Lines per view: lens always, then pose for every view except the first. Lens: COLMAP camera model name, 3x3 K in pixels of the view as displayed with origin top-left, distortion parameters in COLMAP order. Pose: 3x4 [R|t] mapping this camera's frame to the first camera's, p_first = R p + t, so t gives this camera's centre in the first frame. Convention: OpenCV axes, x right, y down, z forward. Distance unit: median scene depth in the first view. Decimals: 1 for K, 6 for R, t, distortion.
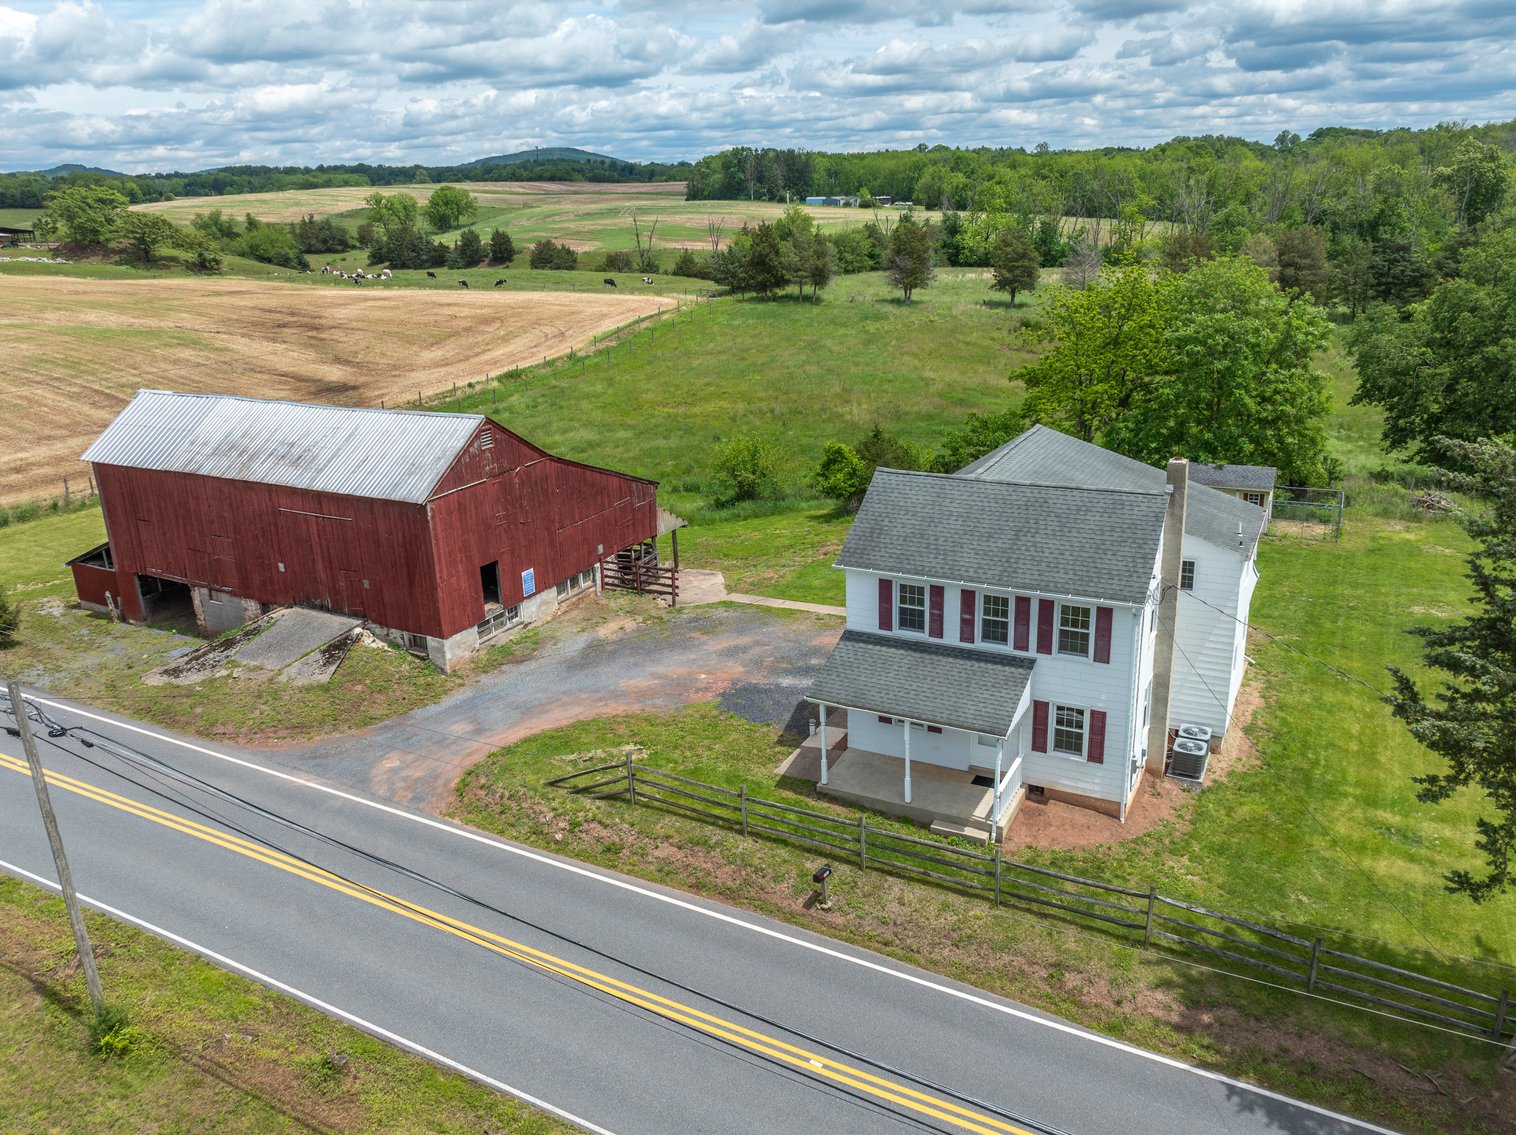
lens RADIAL K [[1133.1, 0, 751.2], [0, 1133.1, 561.3], [0, 0, 1]] dist [-0.021498, -0.003259]
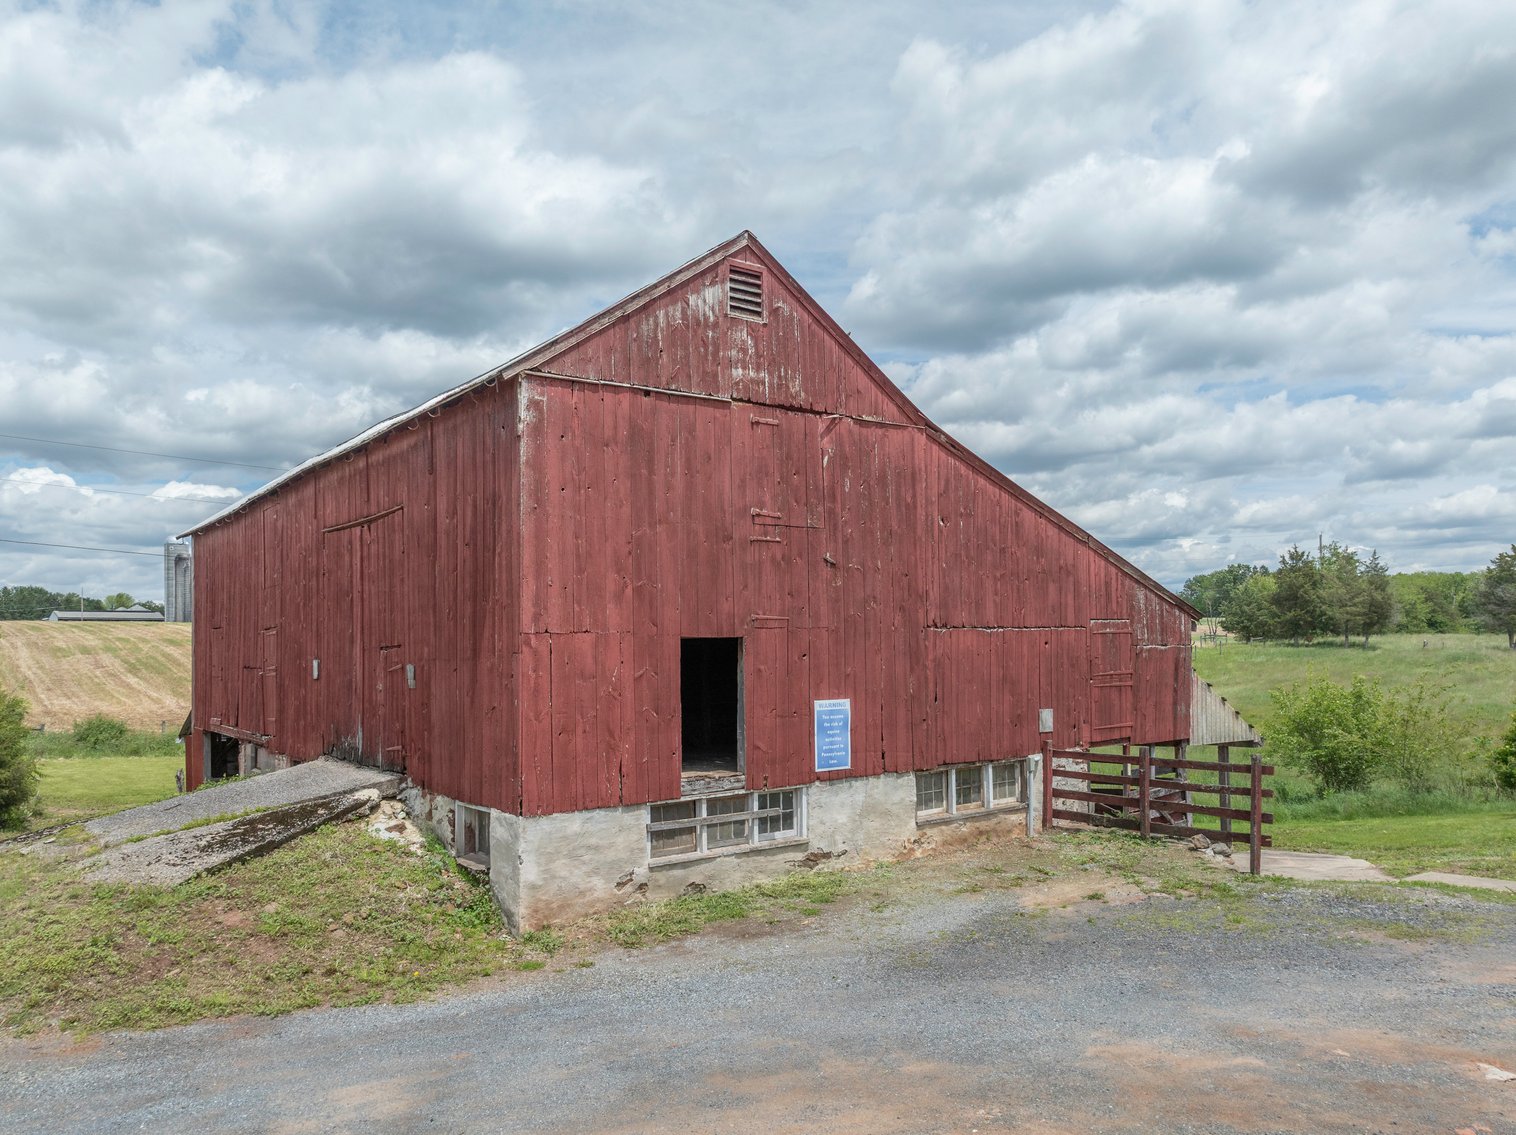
lens RADIAL K [[1112.0, 0, 744.6], [0, 1112.0, 638.0], [0, 0, 1]] dist [-0.034582, -0.001876]
pose [[0.912461, 0.020499, -0.408649, -0.093541], [-0.145075, 0.950066, -0.276276, 0.107247], [0.382580, 0.311376, 0.869872, 0.797857]]
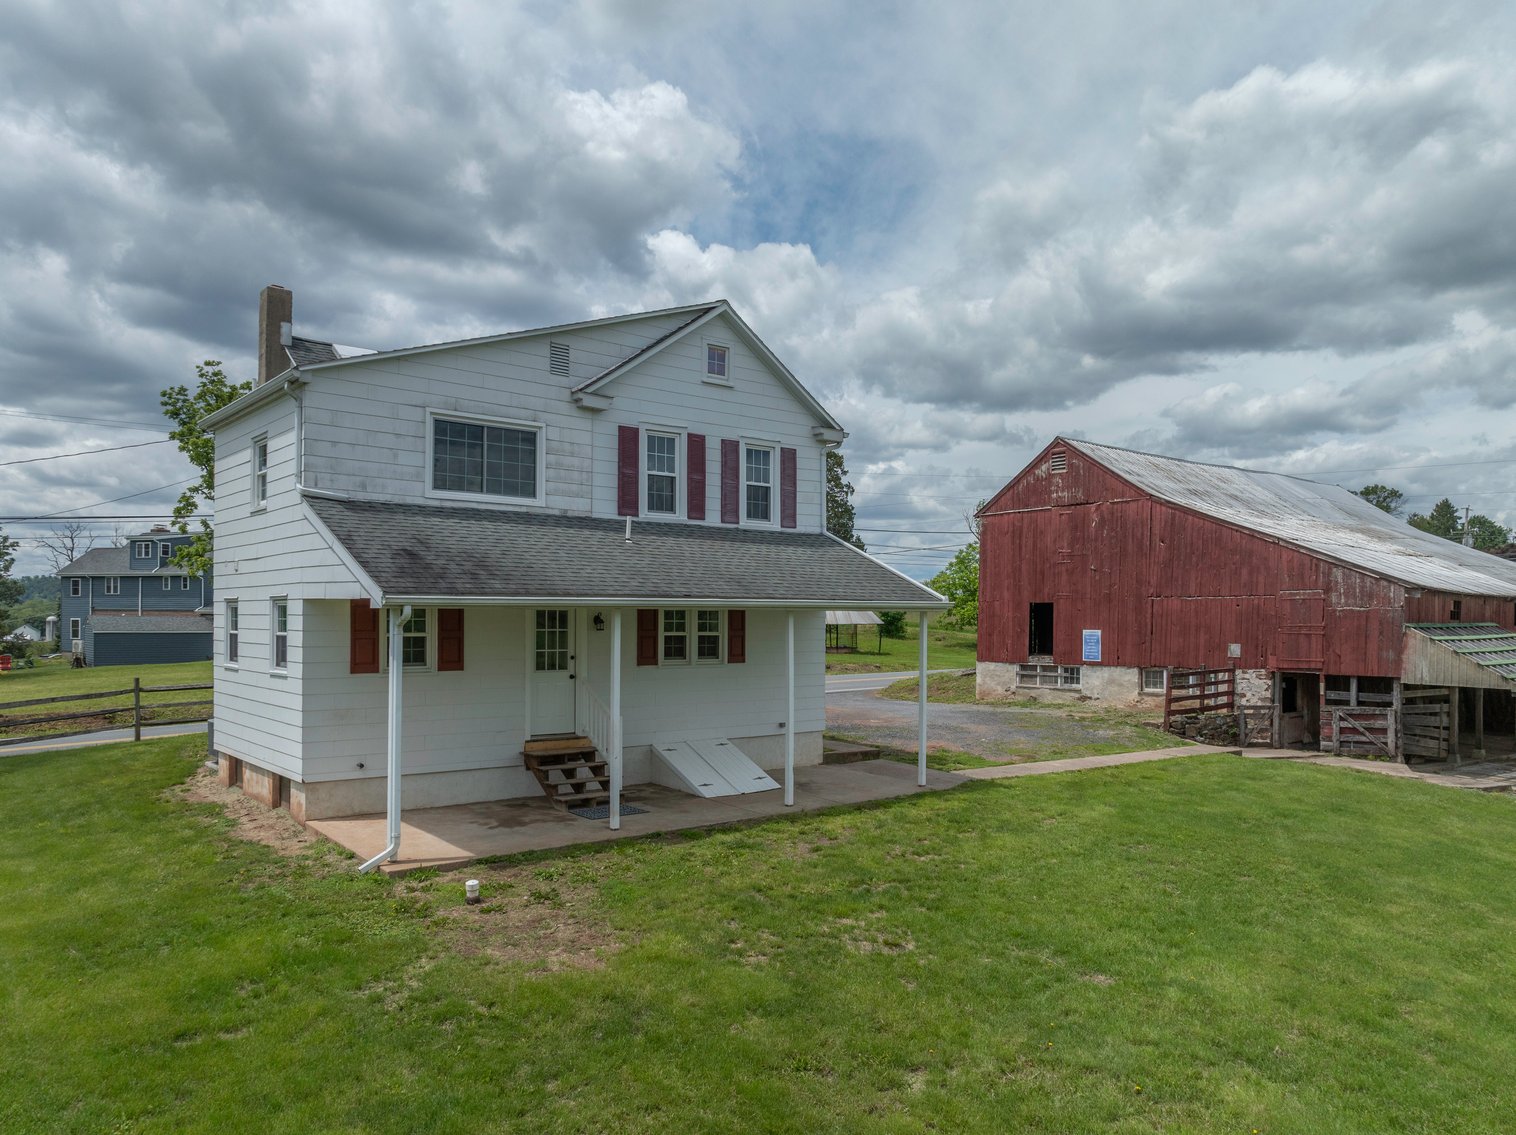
lens RADIAL K [[1078.6, 0, 753.3], [0, 1078.6, 607.1], [0, 0, 1]] dist [-0.016071, -0.000254]
pose [[-0.387135, 0.029882, -0.921539, 0.723426], [-0.273849, 0.950647, 0.145869, -0.063989], [0.880417, 0.308834, -0.359845, 1.250615]]
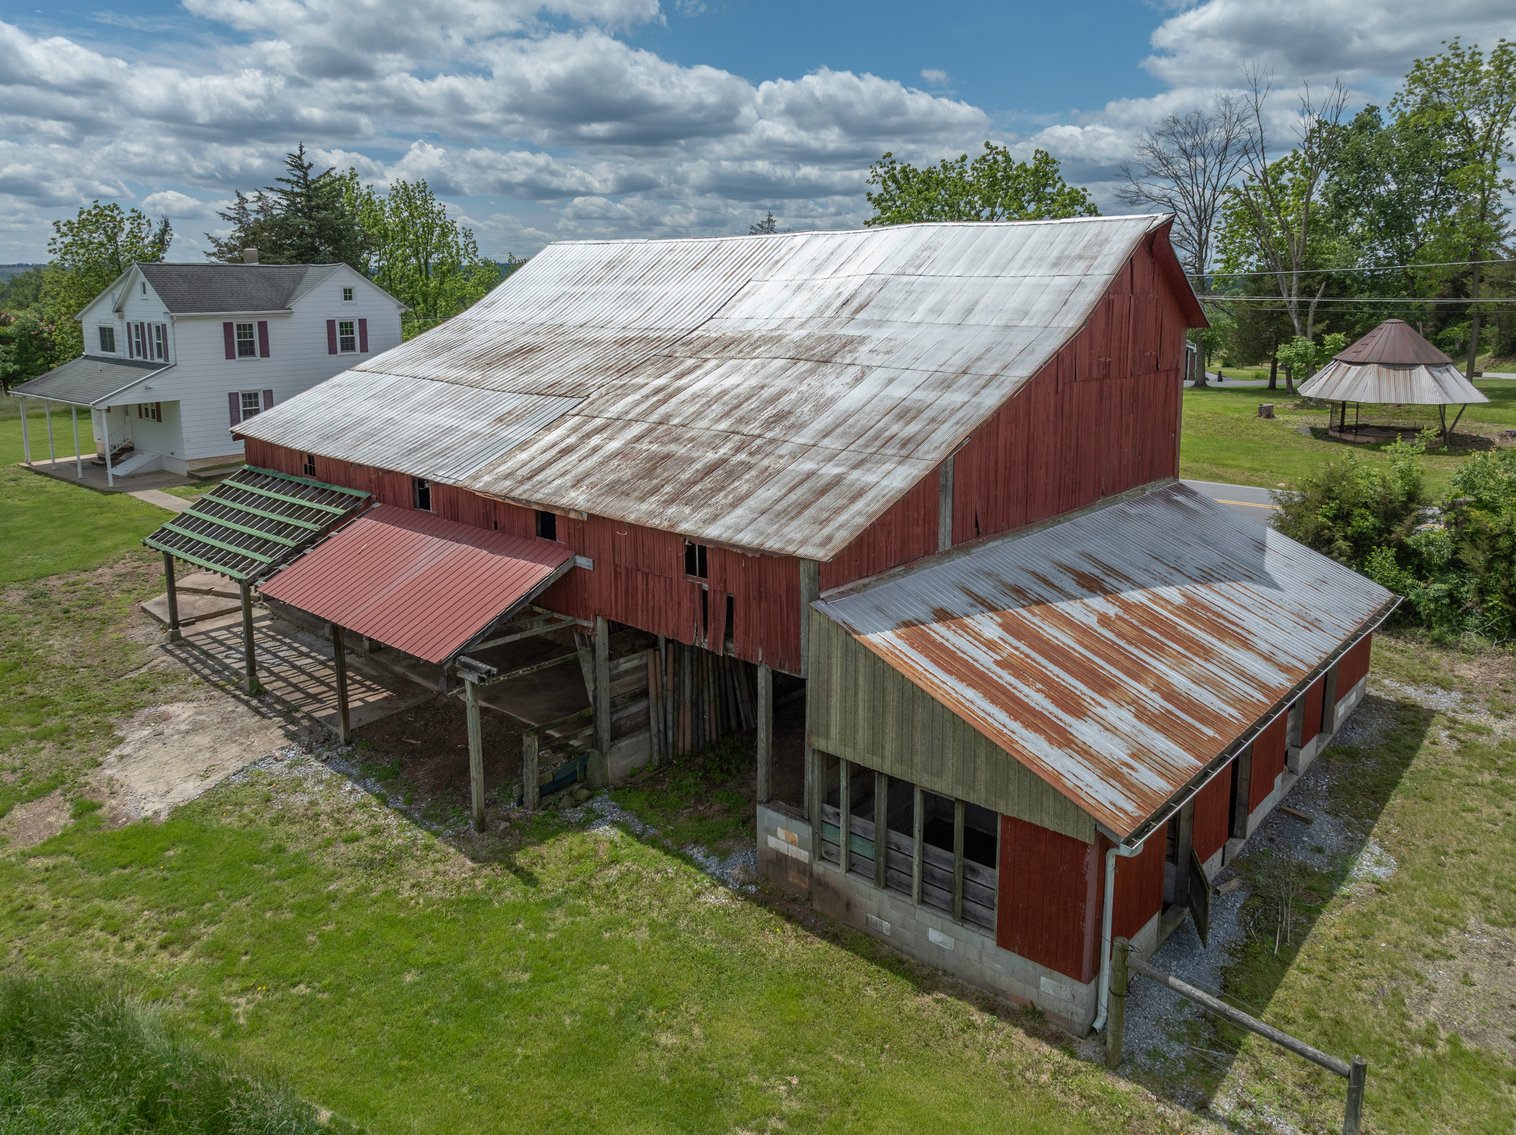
lens RADIAL K [[1094.4, 0, 776.1], [0, 1094.4, 483.6], [0, 0, 1]] dist [-0.028027, -0.001022]
pose [[-0.978234, 0.003673, 0.207470, -0.648232], [0.100614, 0.882840, 0.458770, -0.374225], [-0.181478, 0.469659, -0.863994, 1.990666]]
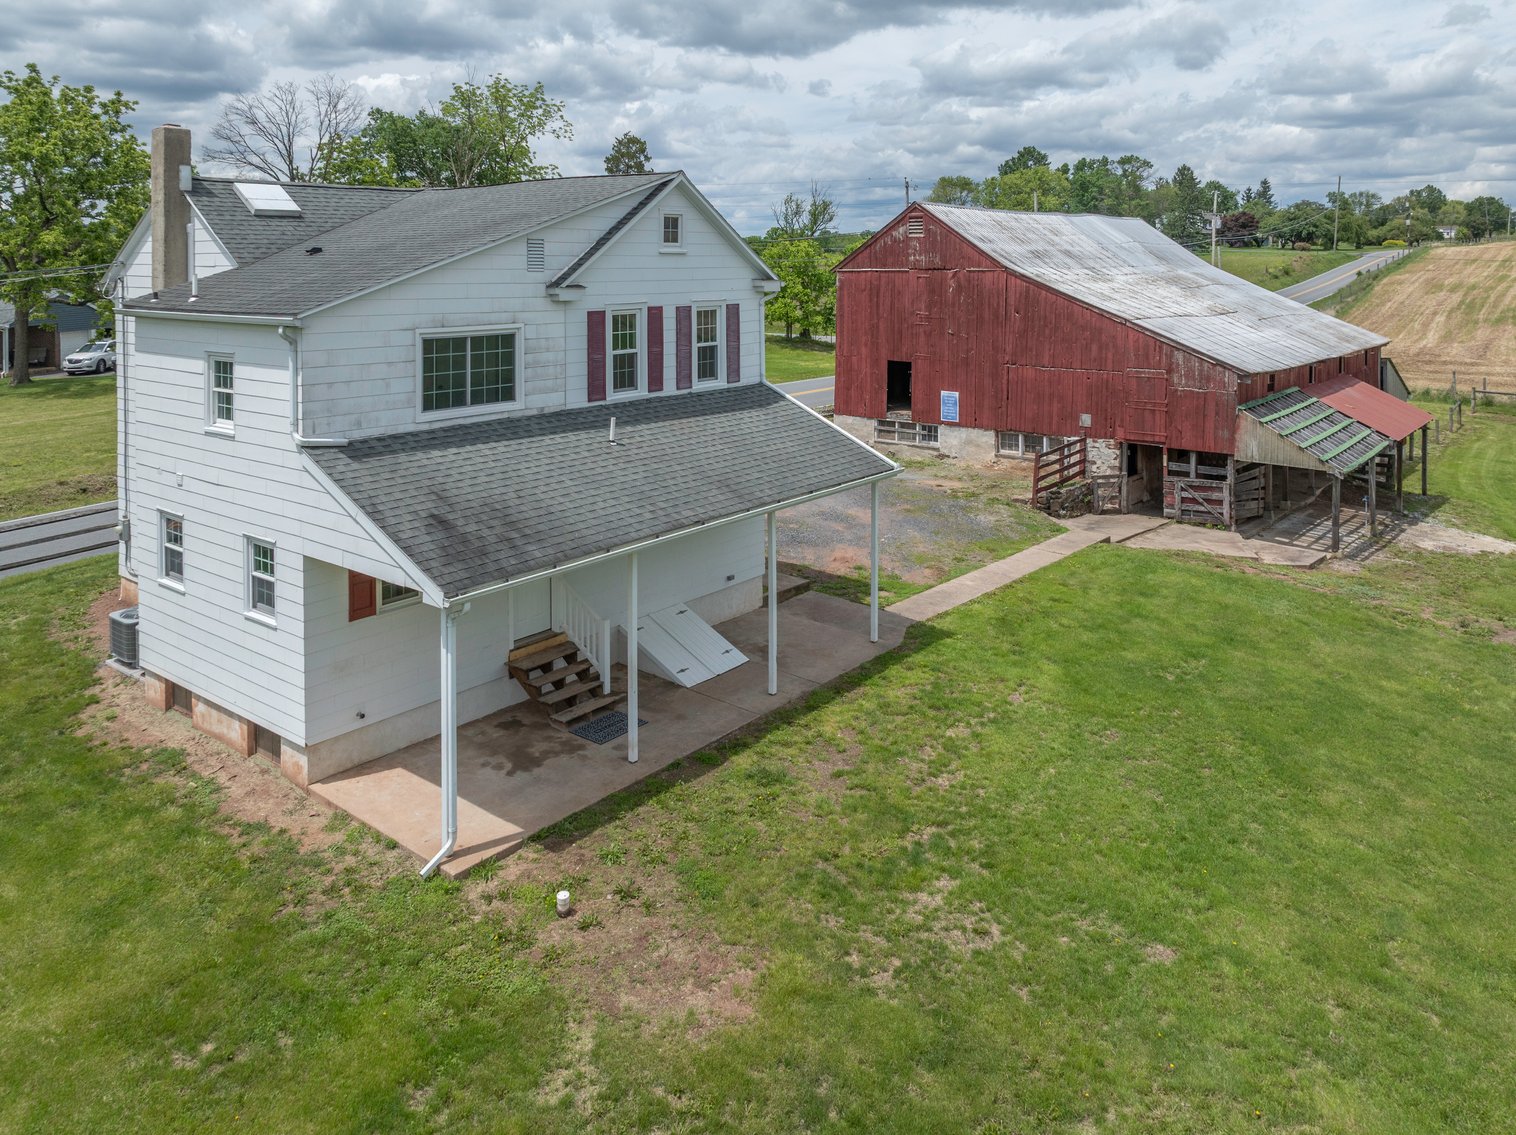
lens RADIAL K [[1123.9, 0, 758.9], [0, 1123.9, 263.9], [0, 0, 1]] dist [-0.010683, -0.003961]
pose [[-0.177970, 0.042749, -0.983107, 0.773851], [-0.295969, 0.950471, 0.094908, -0.143111], [0.938472, 0.307860, -0.156503, 1.142485]]
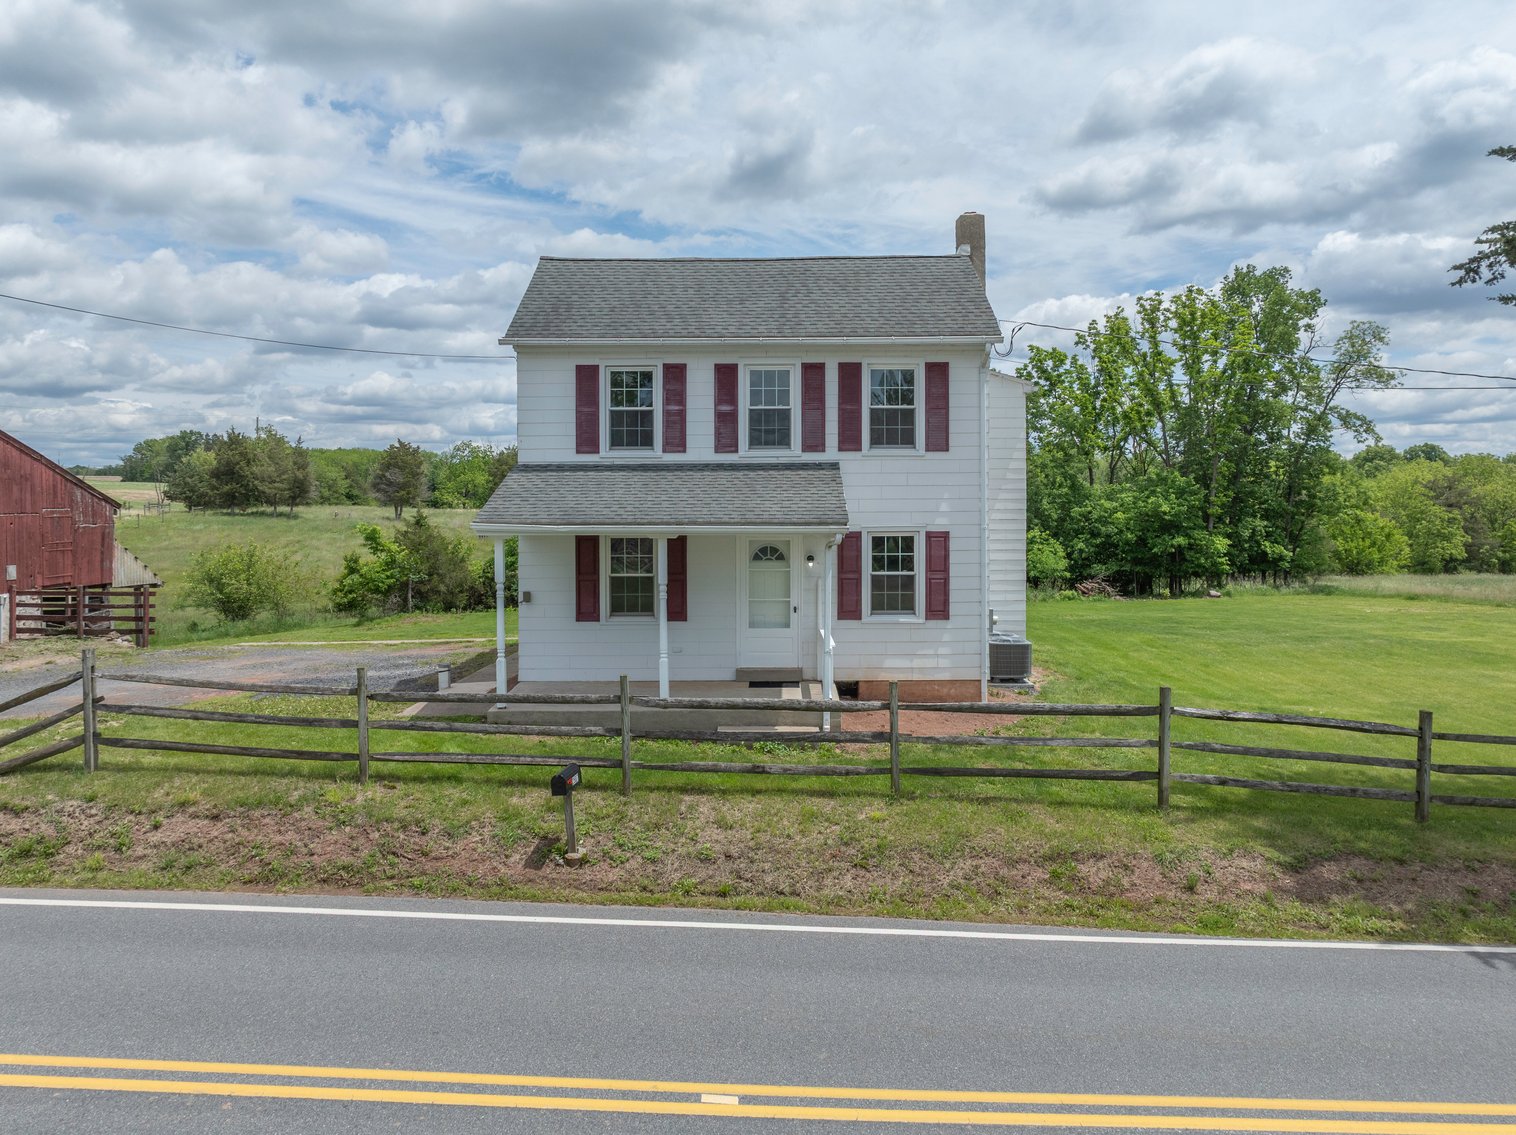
lens RADIAL K [[1097.3, 0, 760.7], [0, 1097.3, 526.1], [0, 0, 1]] dist [-0.037262, 0.025543]
pose [[0.886199, 0.026750, 0.462532, -0.057995], [0.113148, 0.955607, -0.272054, 0.223440], [-0.449276, 0.293428, 0.843831, 0.395184]]
